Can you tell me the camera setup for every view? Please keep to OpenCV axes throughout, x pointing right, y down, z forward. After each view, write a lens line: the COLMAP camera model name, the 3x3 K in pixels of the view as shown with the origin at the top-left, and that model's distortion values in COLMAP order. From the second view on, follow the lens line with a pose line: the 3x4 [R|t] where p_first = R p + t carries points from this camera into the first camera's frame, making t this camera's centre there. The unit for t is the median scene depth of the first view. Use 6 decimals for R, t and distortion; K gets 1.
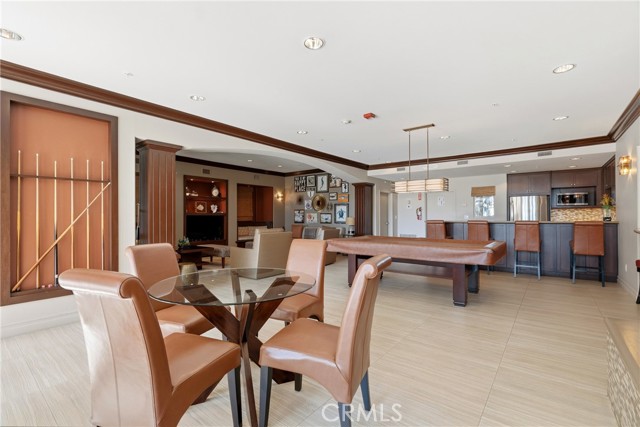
lens RADIAL K [[293.5, 0, 321.7], [0, 293.5, 213.9], [0, 0, 1]] dist [-0.000775, -0.000200]
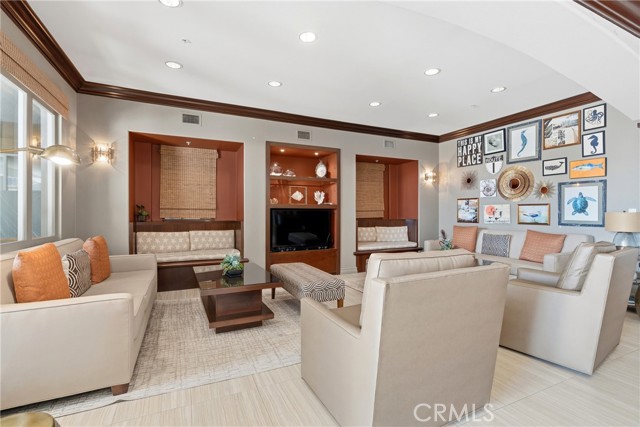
lens RADIAL K [[293.5, 0, 317.7], [0, 293.5, 211.3], [0, 0, 1]] dist [-0.000775, -0.000200]
pose [[0.888818, 0.000603, -0.458260, -0.079741], [0.002467, 0.999978, 0.006101, 0.006356], [0.458254, -0.006554, 0.888797, 0.408626]]
